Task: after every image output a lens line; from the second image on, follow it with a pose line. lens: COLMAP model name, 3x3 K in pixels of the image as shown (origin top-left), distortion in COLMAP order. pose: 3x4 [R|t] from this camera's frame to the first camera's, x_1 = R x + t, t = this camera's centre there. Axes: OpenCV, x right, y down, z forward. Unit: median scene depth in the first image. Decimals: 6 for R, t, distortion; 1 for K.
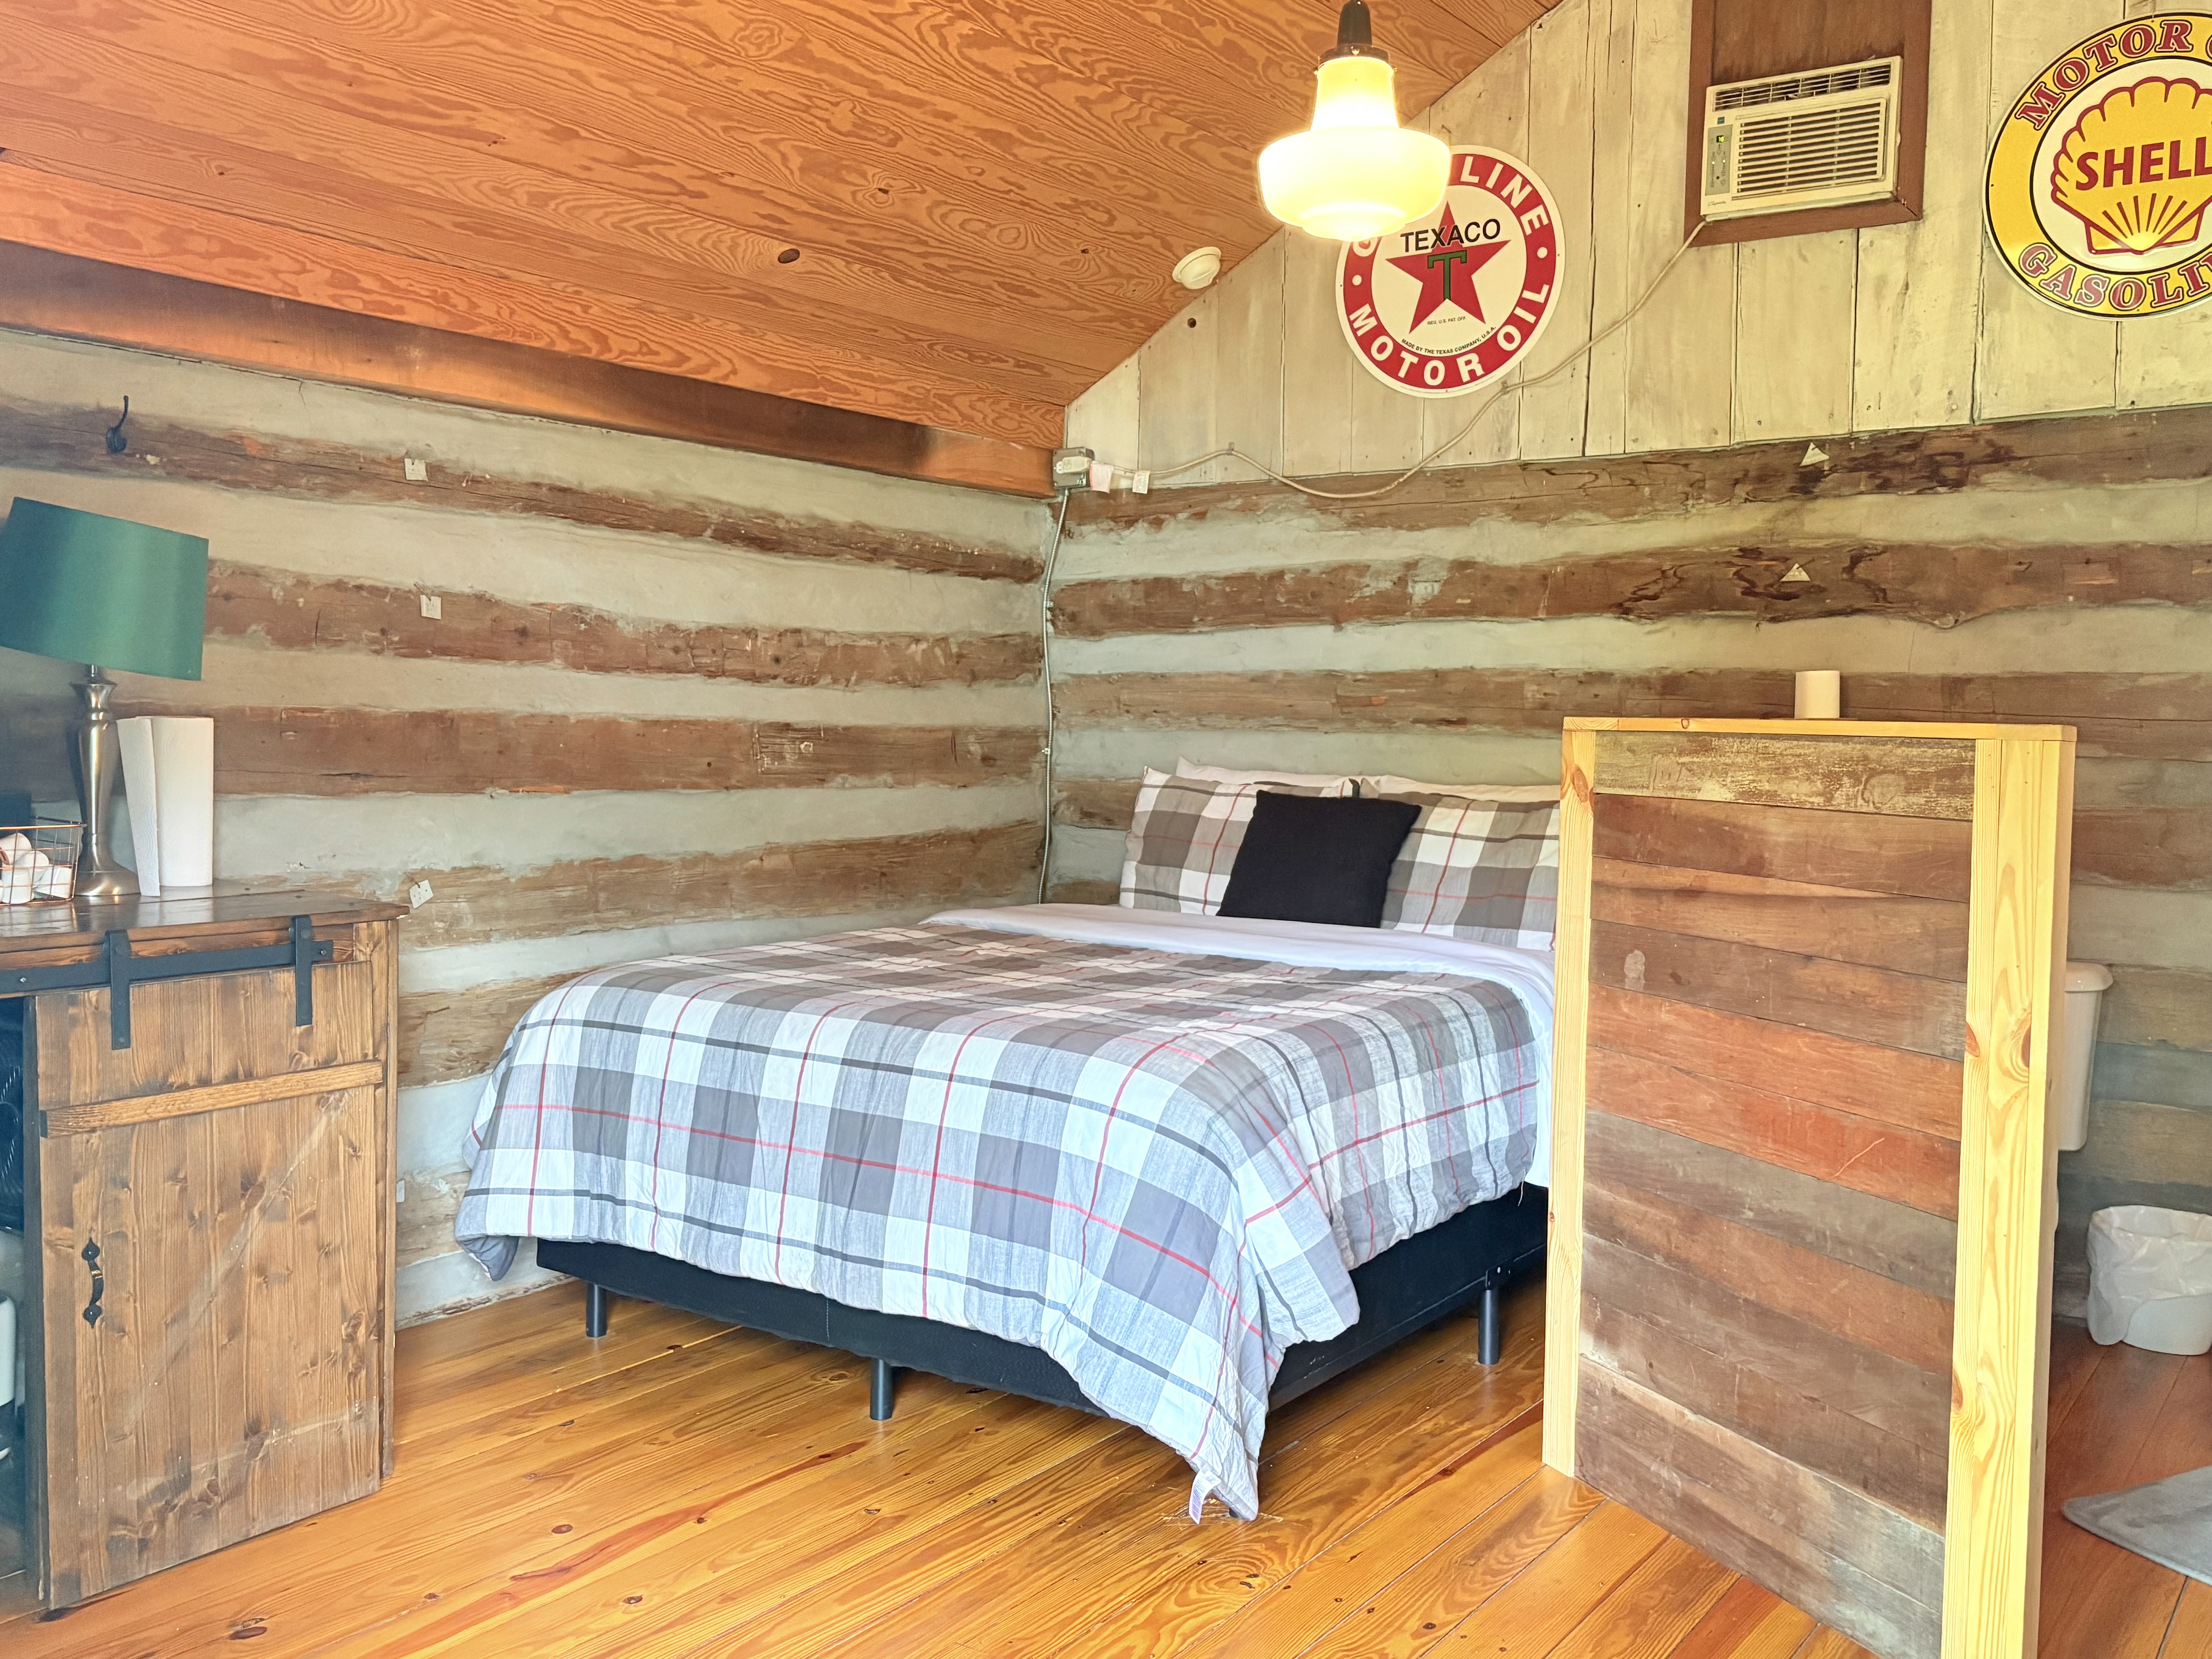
lens RADIAL K [[1988.6, 0, 1123.9], [0, 1988.6, 826.5], [0, 0, 1]] dist [0.079918, -0.071193]
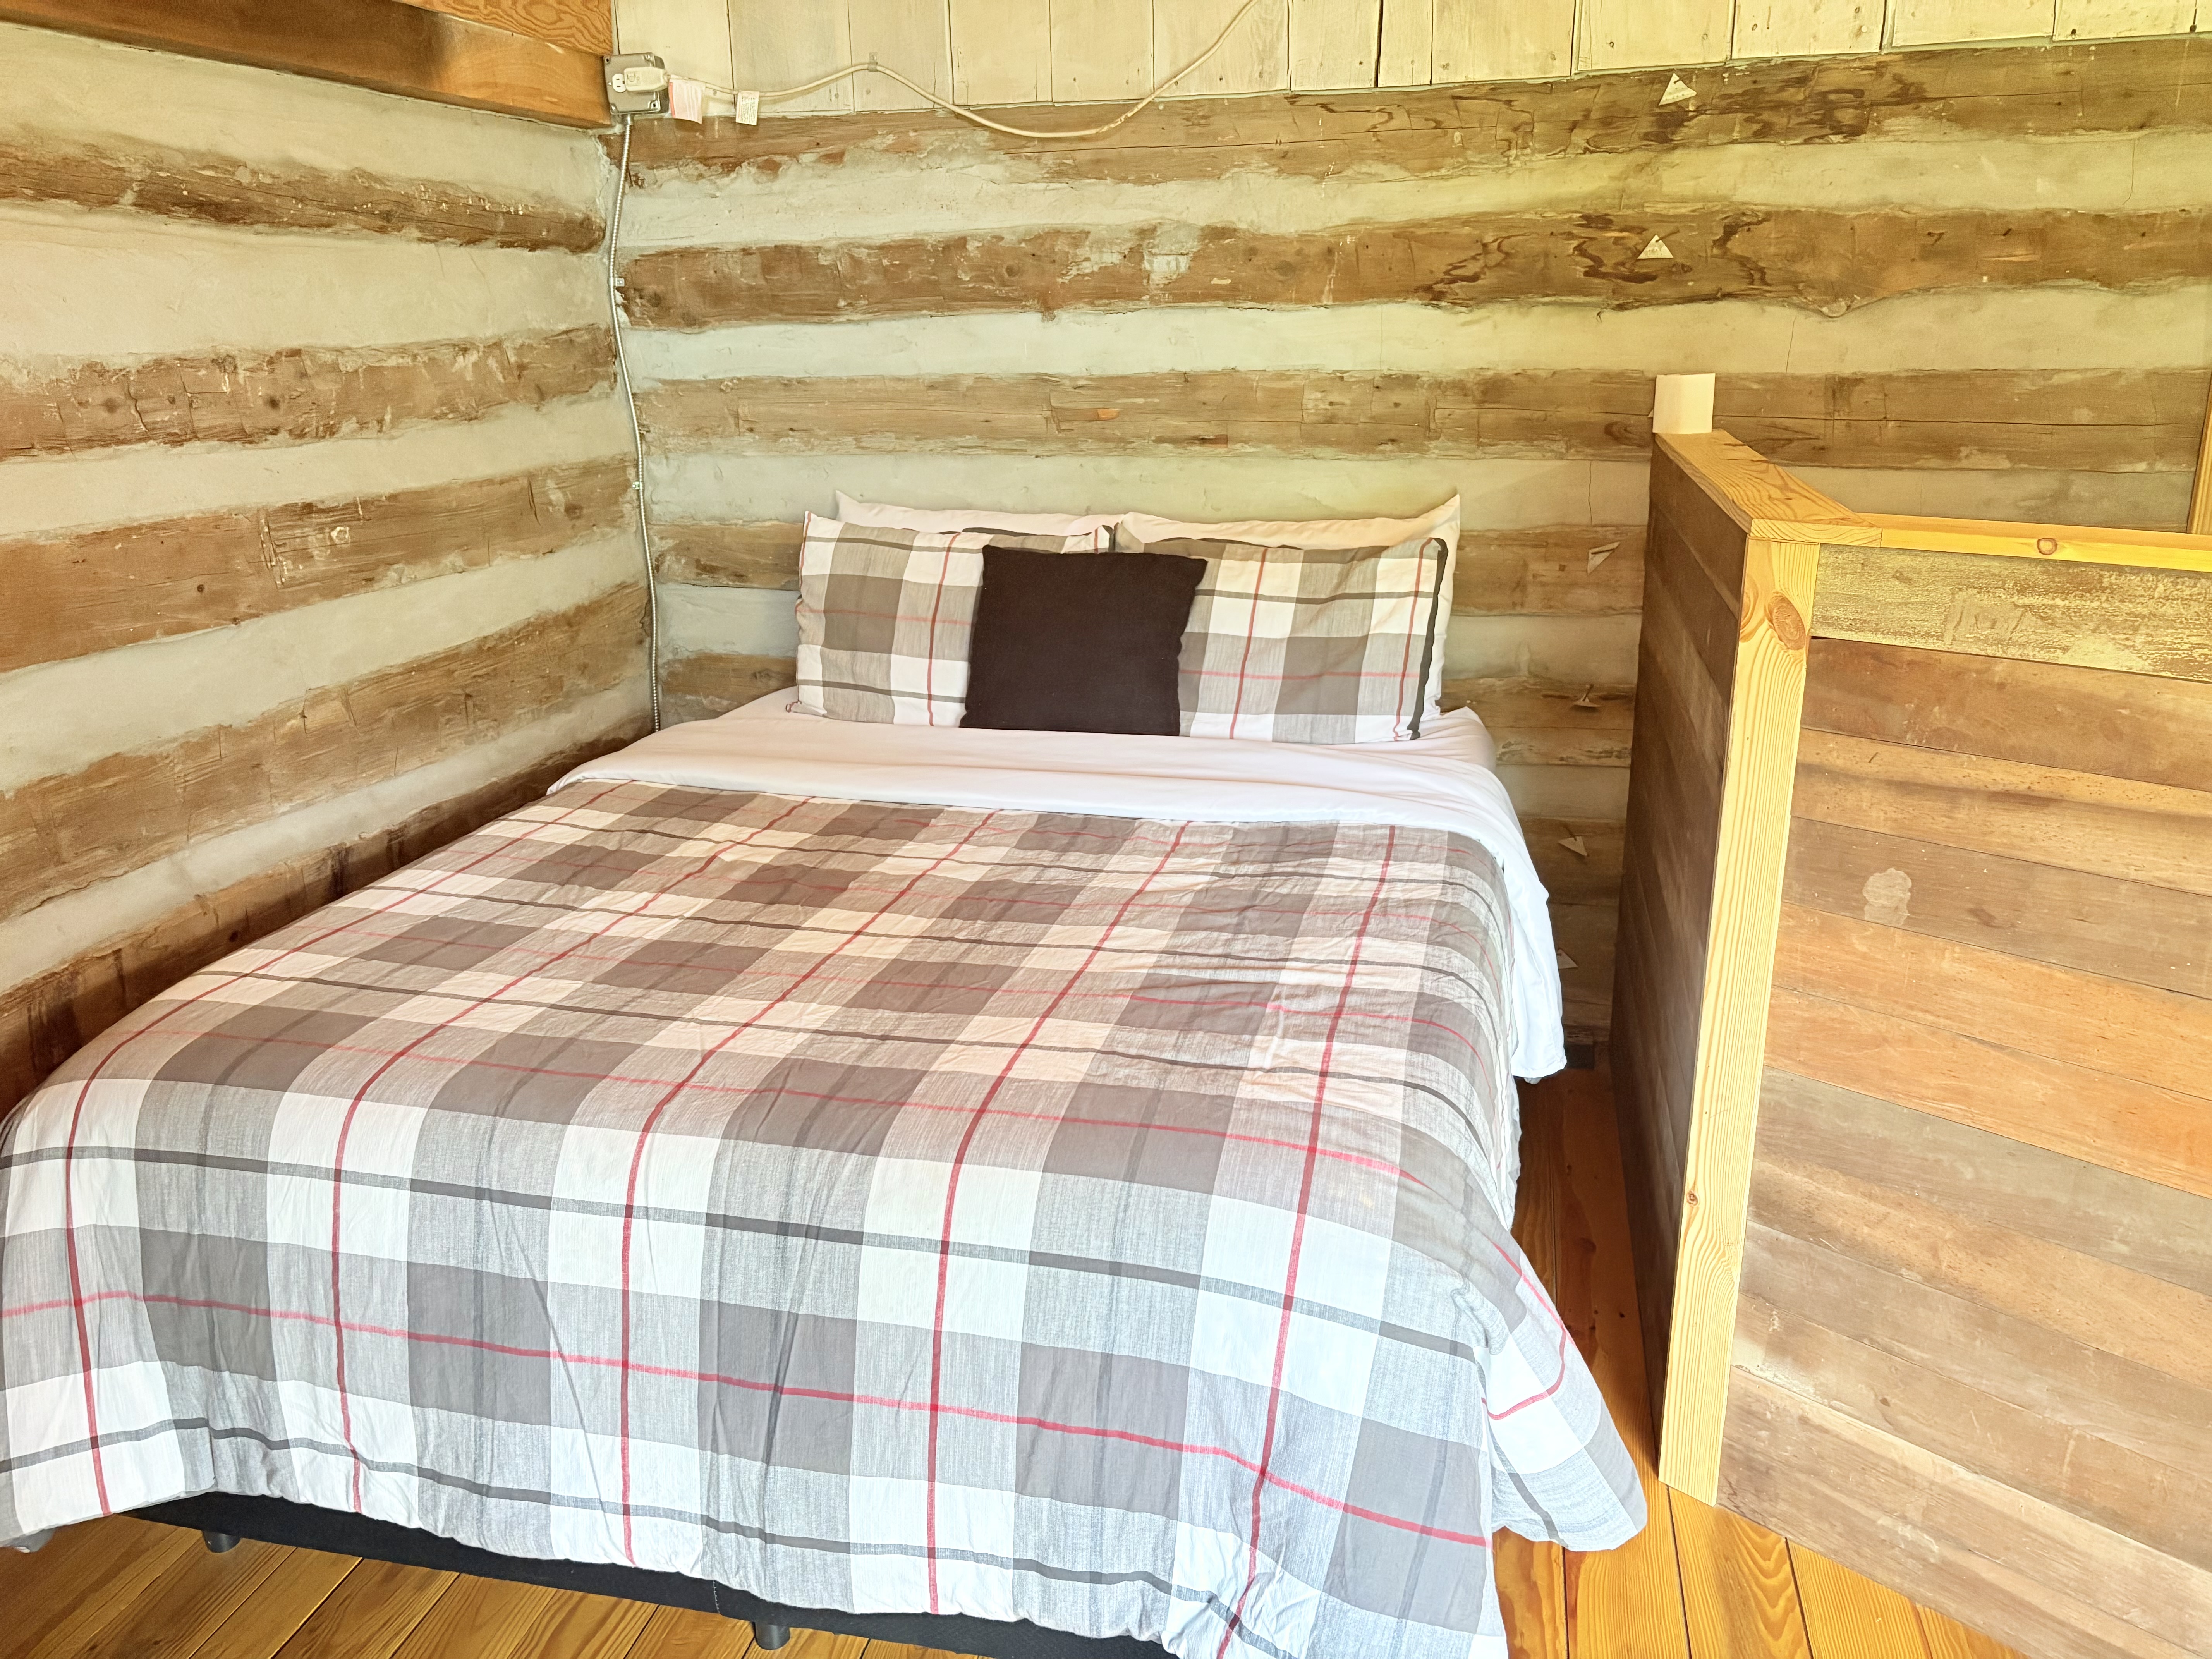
lens RADIAL K [[1680.8, 0, 1118.5], [0, 1680.8, 843.2], [0, 0, 1]] dist [0.047704, -0.044337]
pose [[0.929995, -0.136233, 0.341394, -0.147928], [0.048806, 0.966324, 0.252657, -0.083354], [-0.364317, -0.218308, 0.905326, 0.438087]]
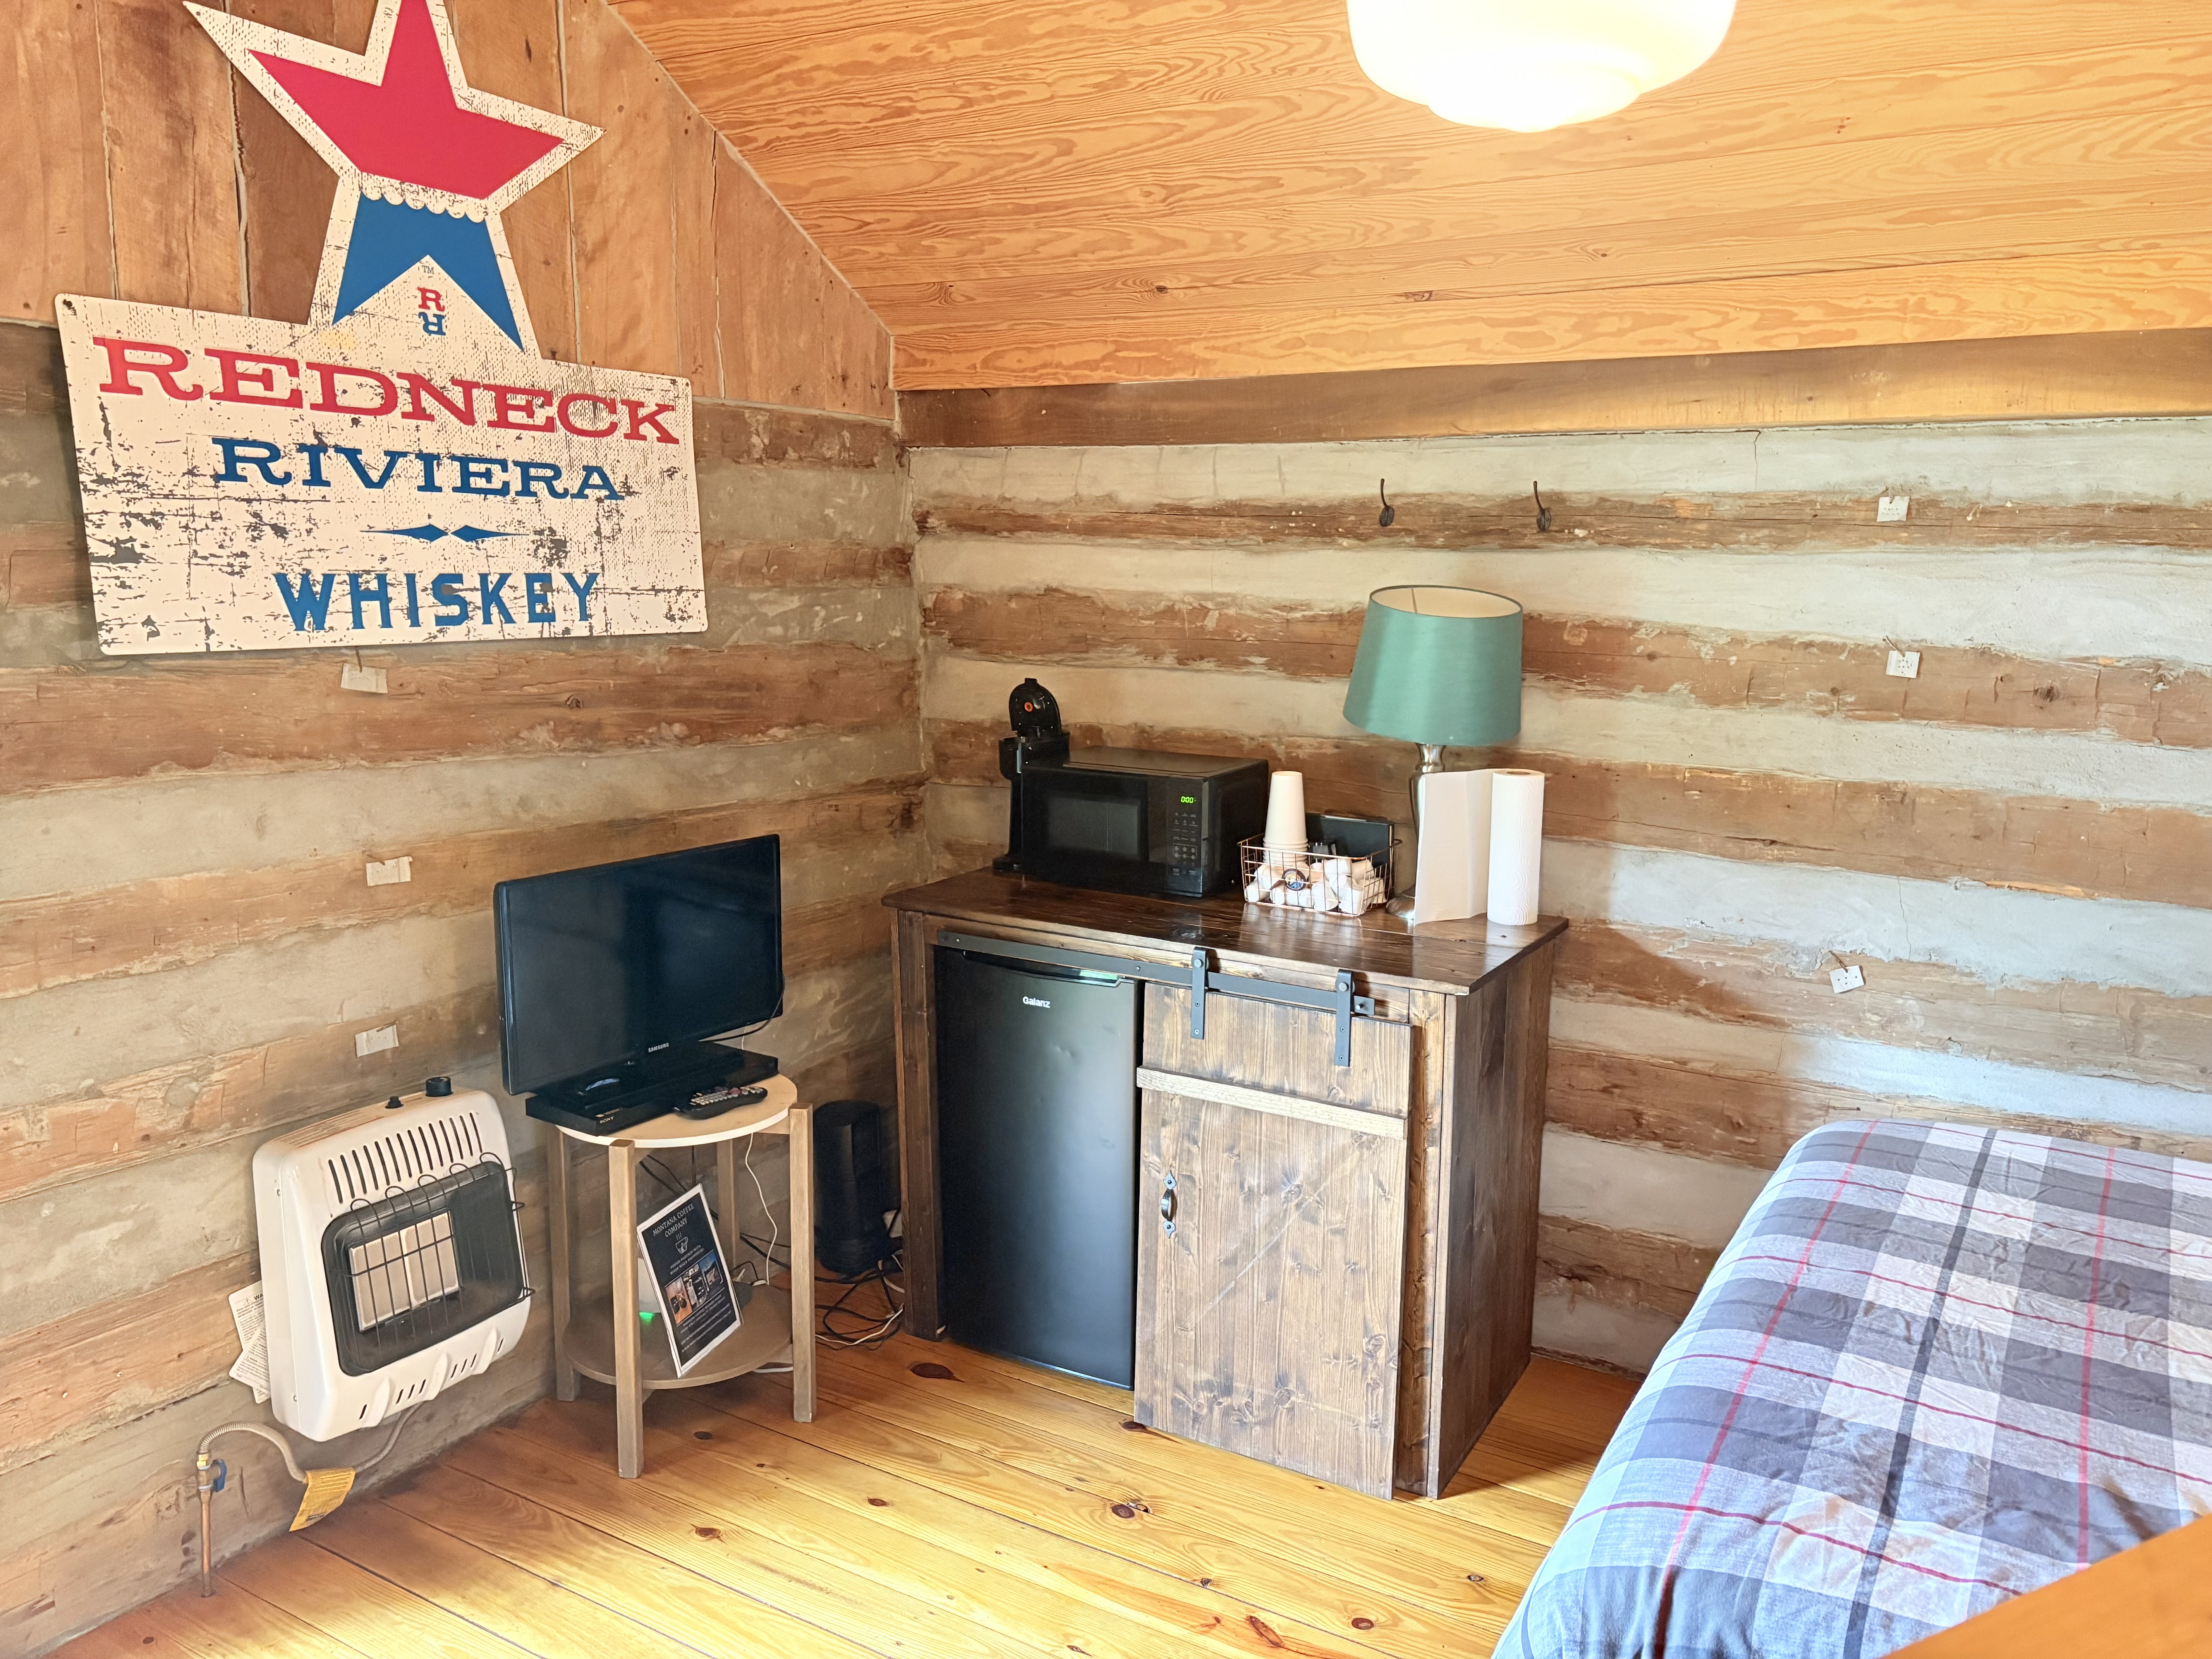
lens RADIAL K [[1680.8, 0, 1102.6], [0, 1680.8, 840.6], [0, 0, 1]] dist [0.047704, -0.044337]
pose [[0.071317, 0.152025, -0.985800, 0.361570], [-0.071606, 0.986547, 0.146959, -0.113522], [0.994880, 0.060108, 0.081244, 0.578066]]
